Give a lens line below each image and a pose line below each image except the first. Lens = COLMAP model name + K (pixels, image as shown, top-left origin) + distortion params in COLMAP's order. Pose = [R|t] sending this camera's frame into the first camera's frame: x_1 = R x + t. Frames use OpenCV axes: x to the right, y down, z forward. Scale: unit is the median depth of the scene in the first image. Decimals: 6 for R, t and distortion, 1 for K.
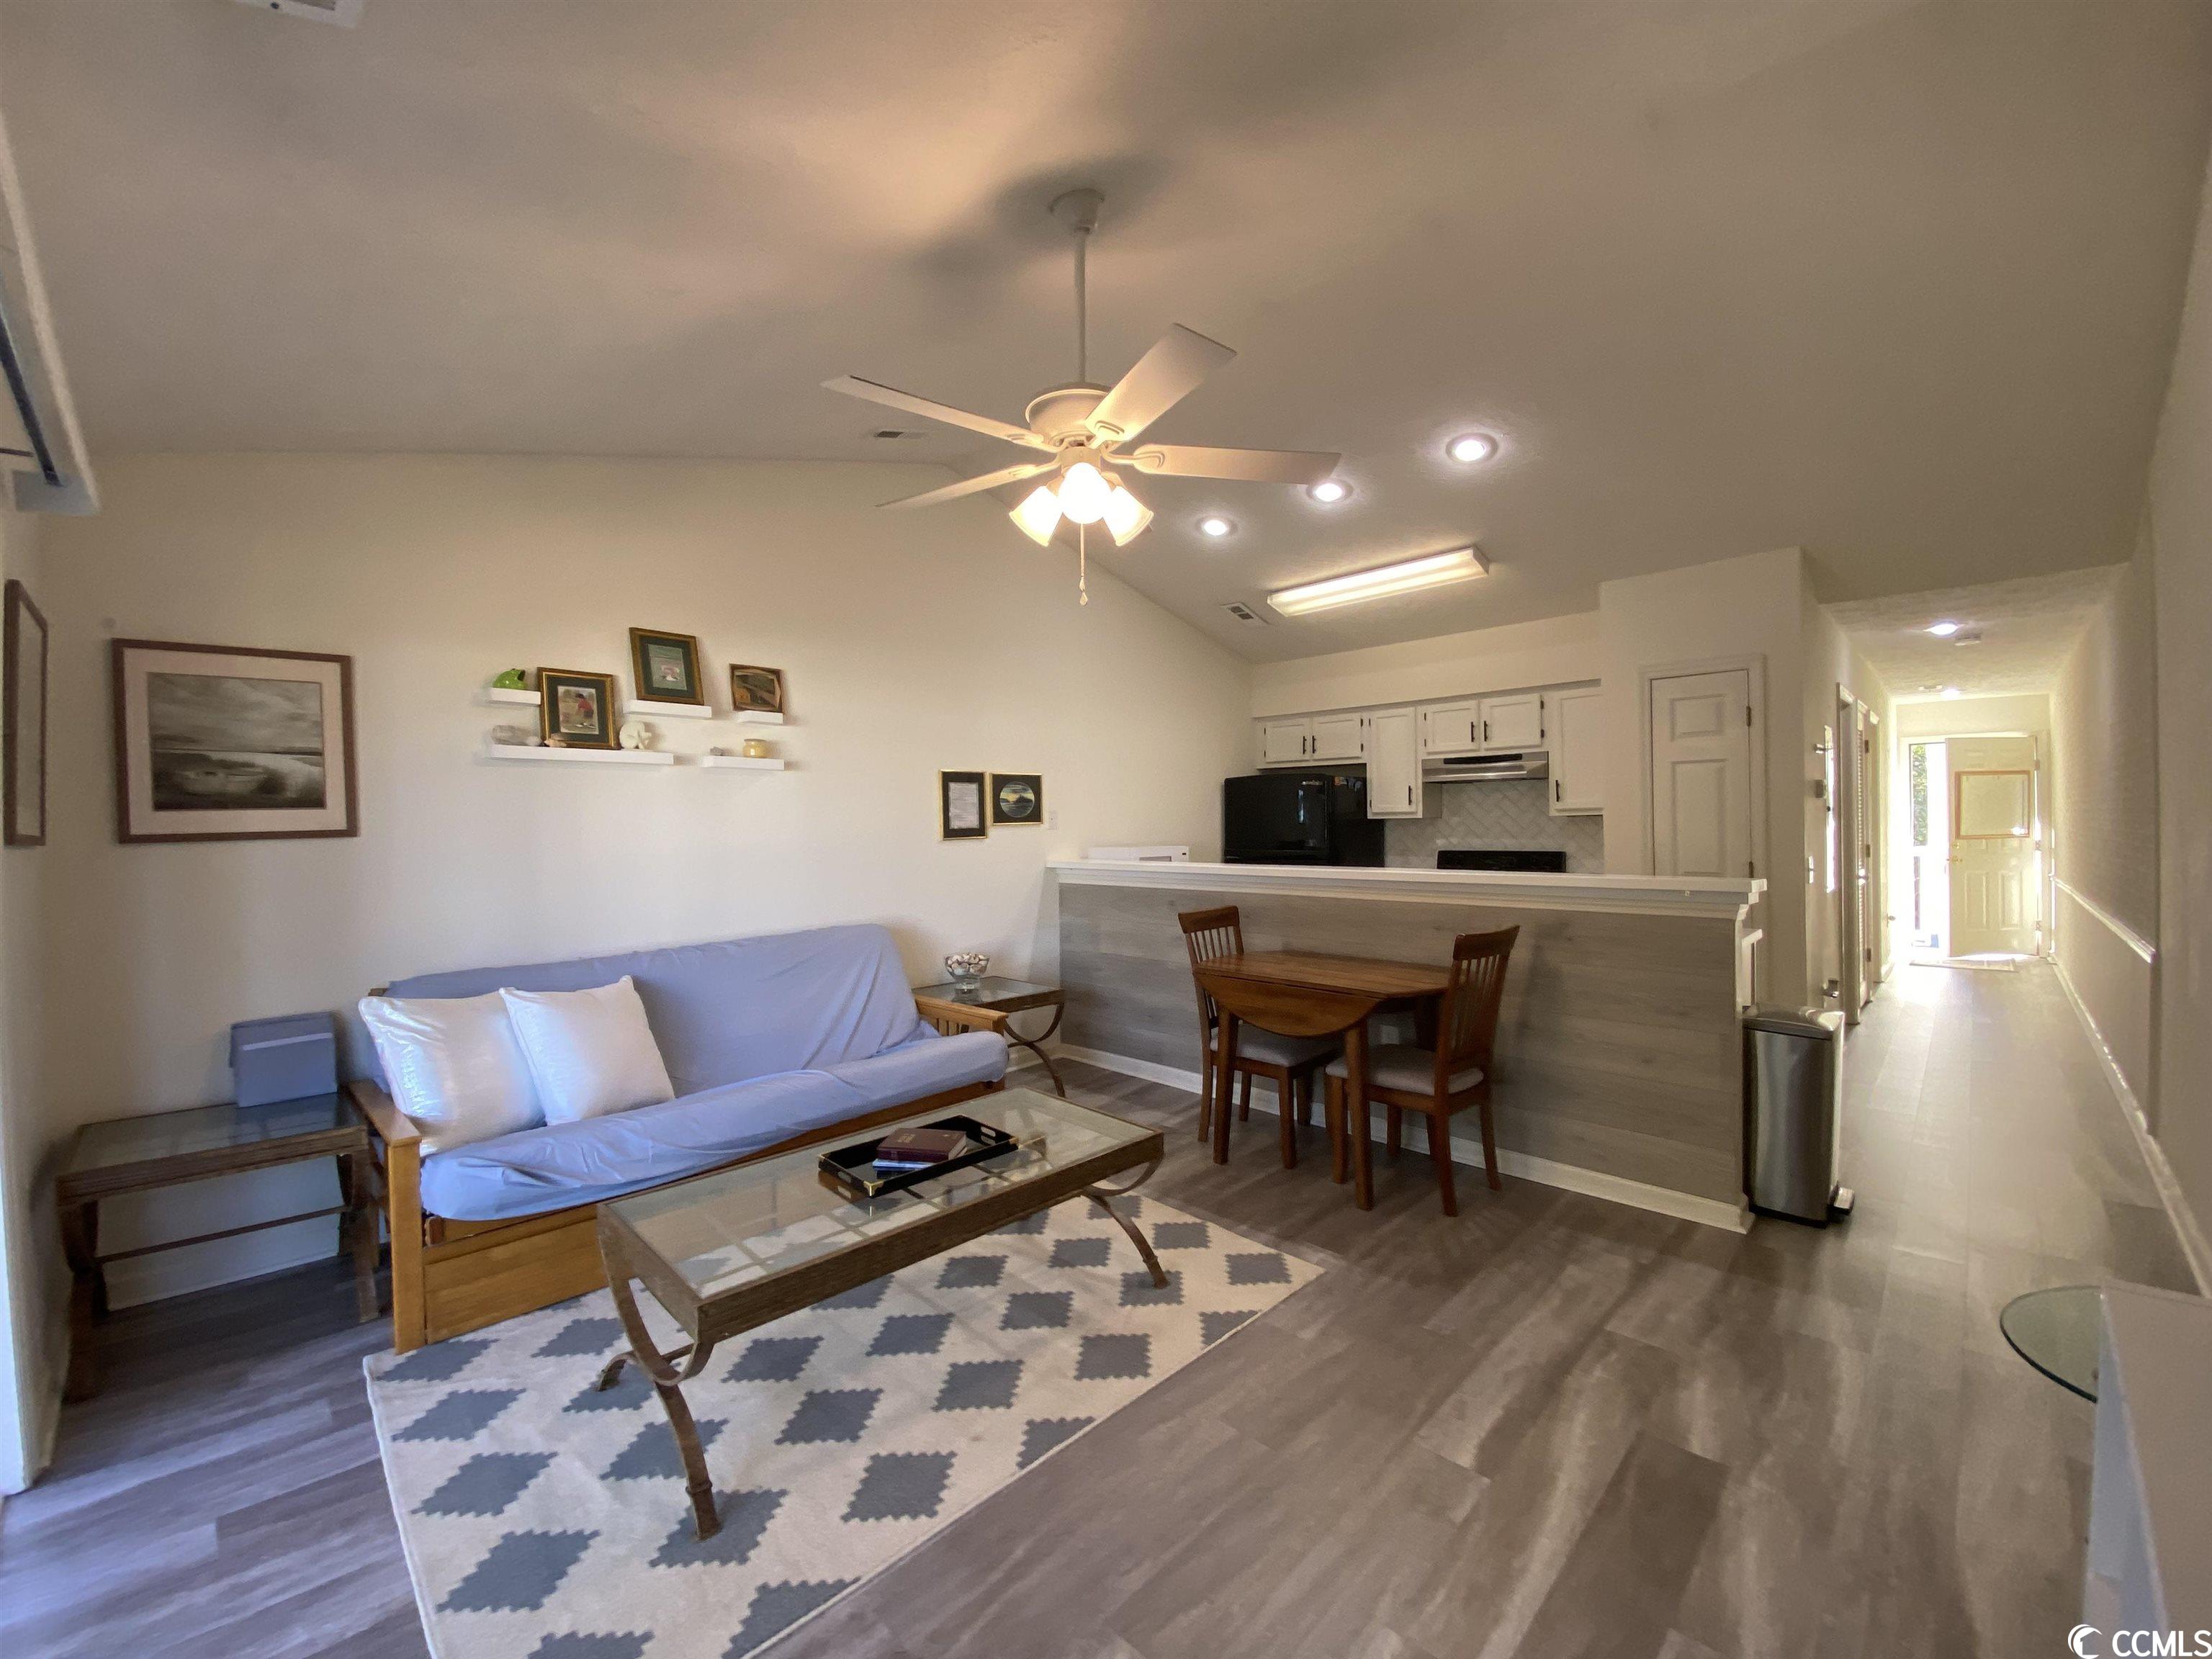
lens RADIAL K [[897.5, 0, 1106.0], [0, 897.5, 829.5], [0, 0, 1]] dist [0.052848, -0.035973]
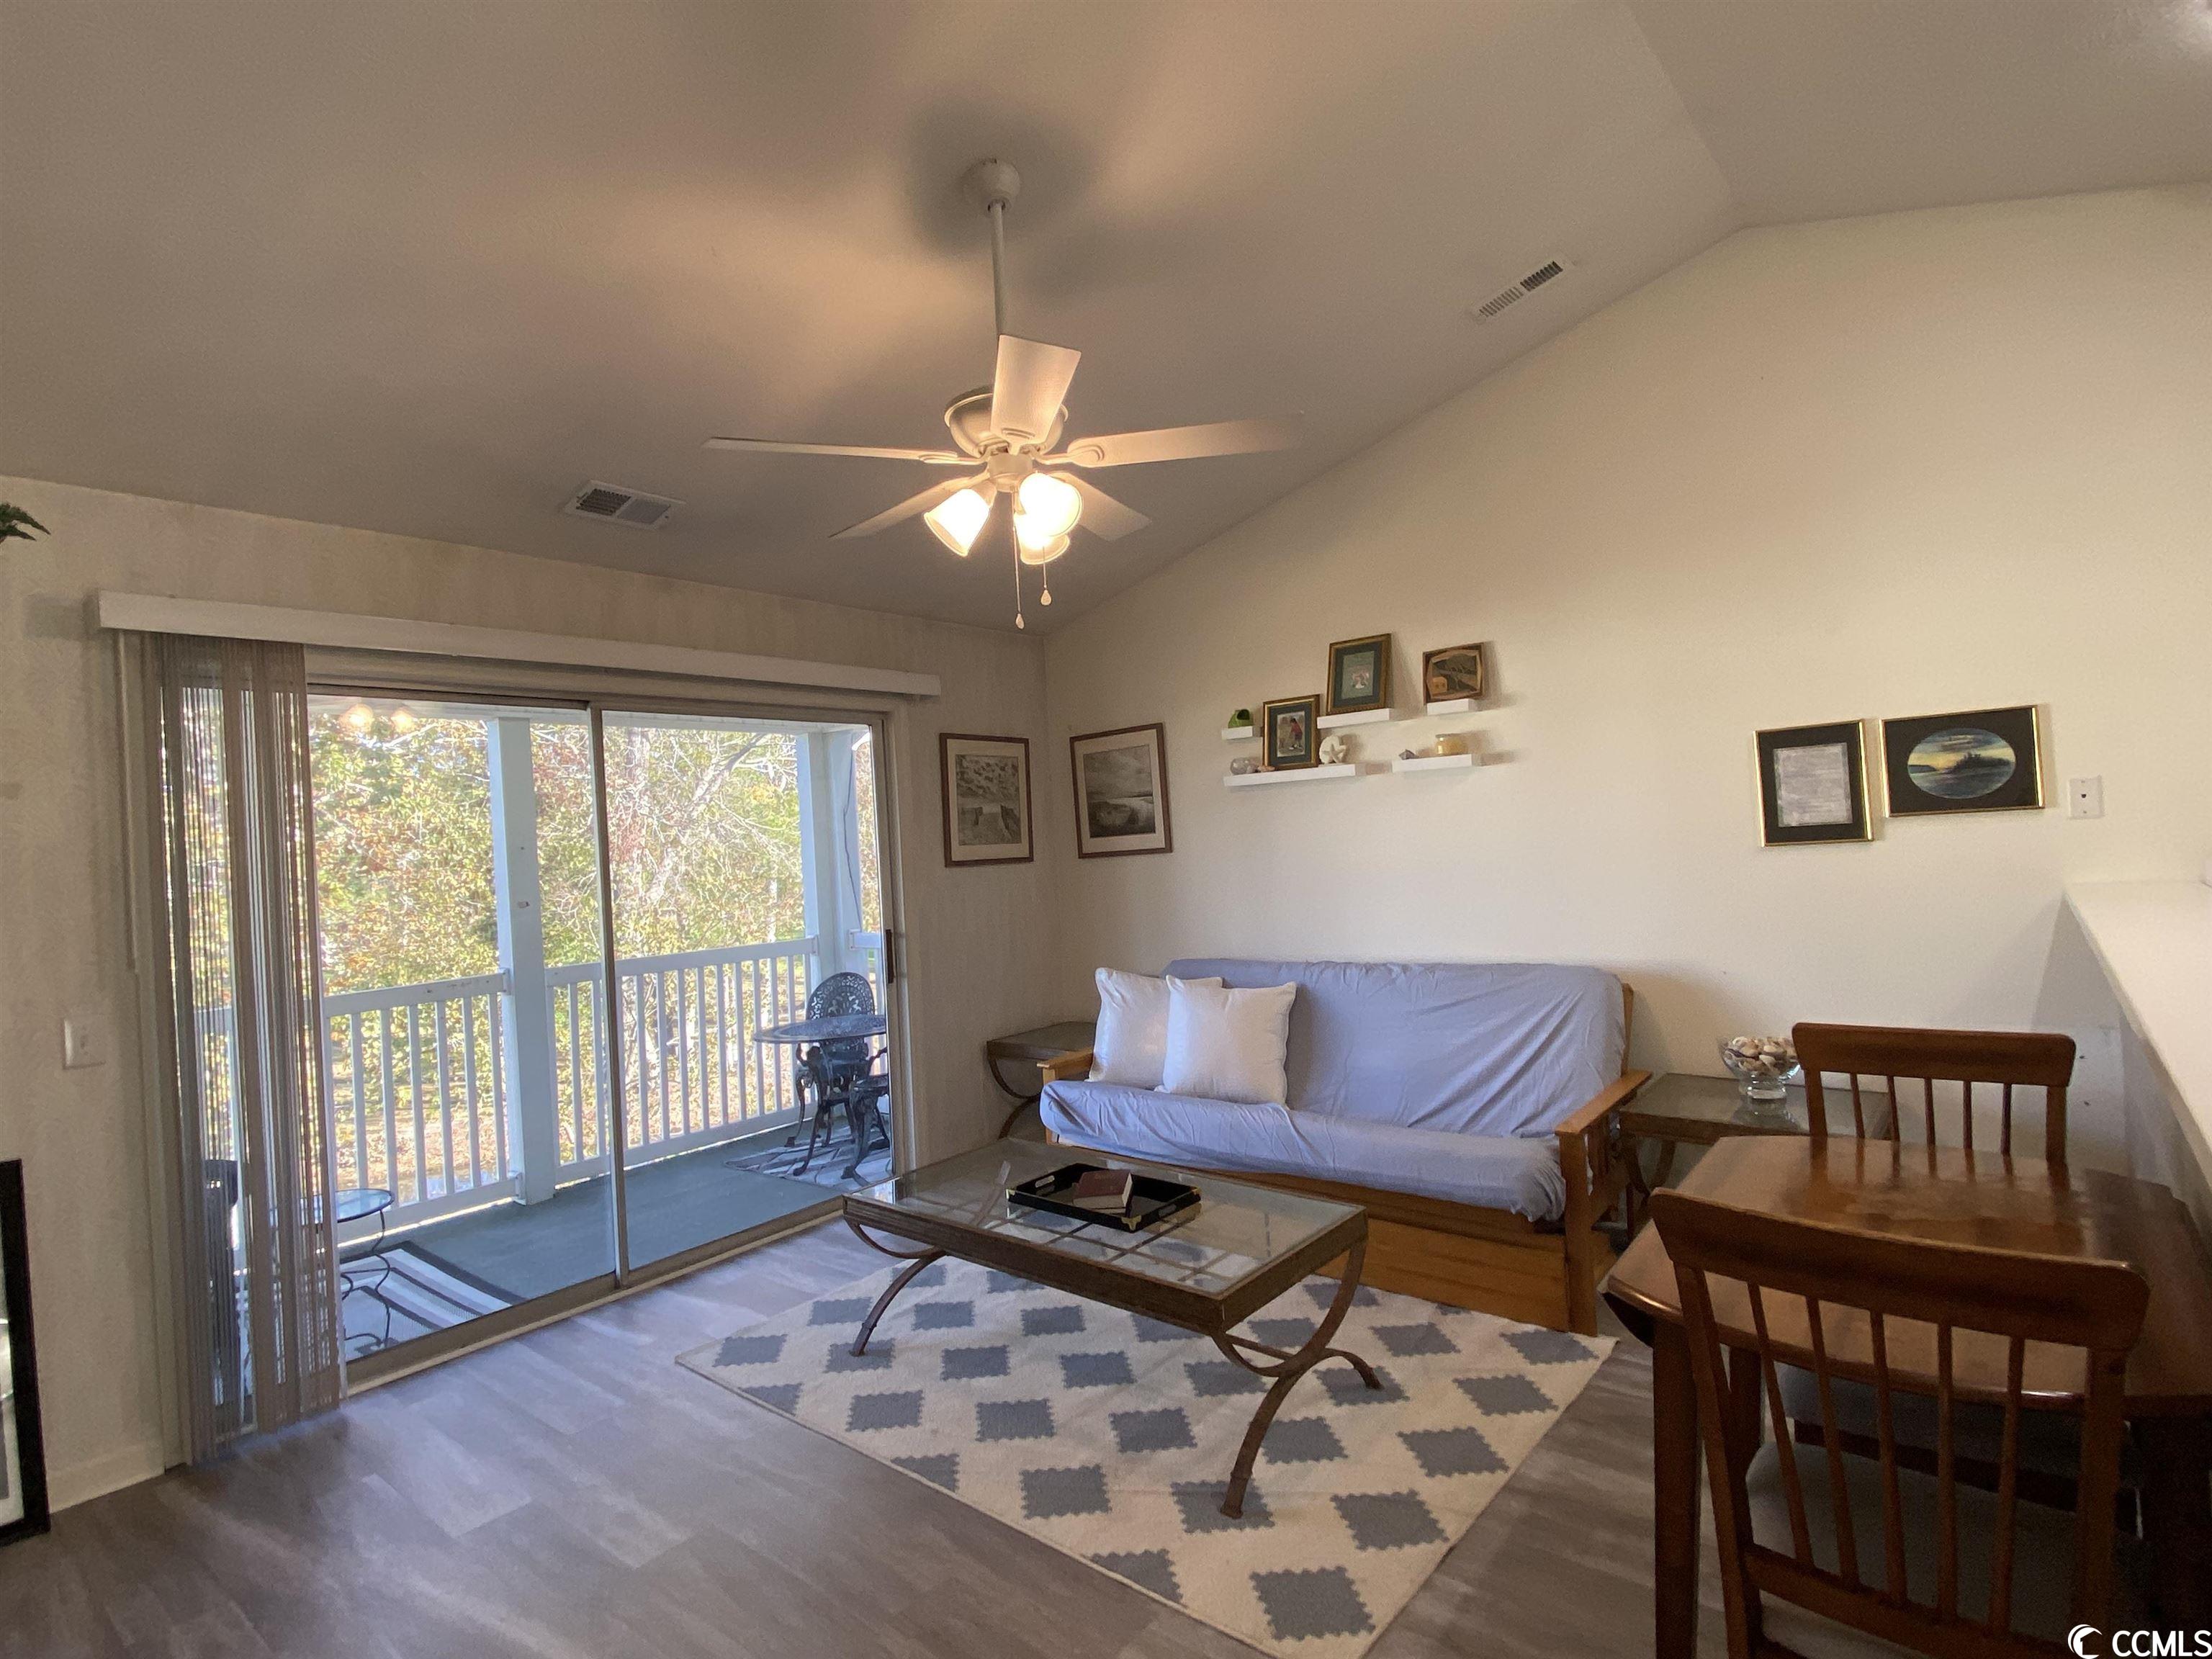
lens RADIAL K [[1088.5, 0, 1112.1], [0, 1088.5, 825.6], [0, 0, 1]] dist [0.015318, -0.049373]
pose [[0.099699, -0.006927, -0.994994, 0.805428], [0.046698, 0.998906, -0.002275, -0.033080], [0.993921, -0.046238, 0.099914, 0.755923]]
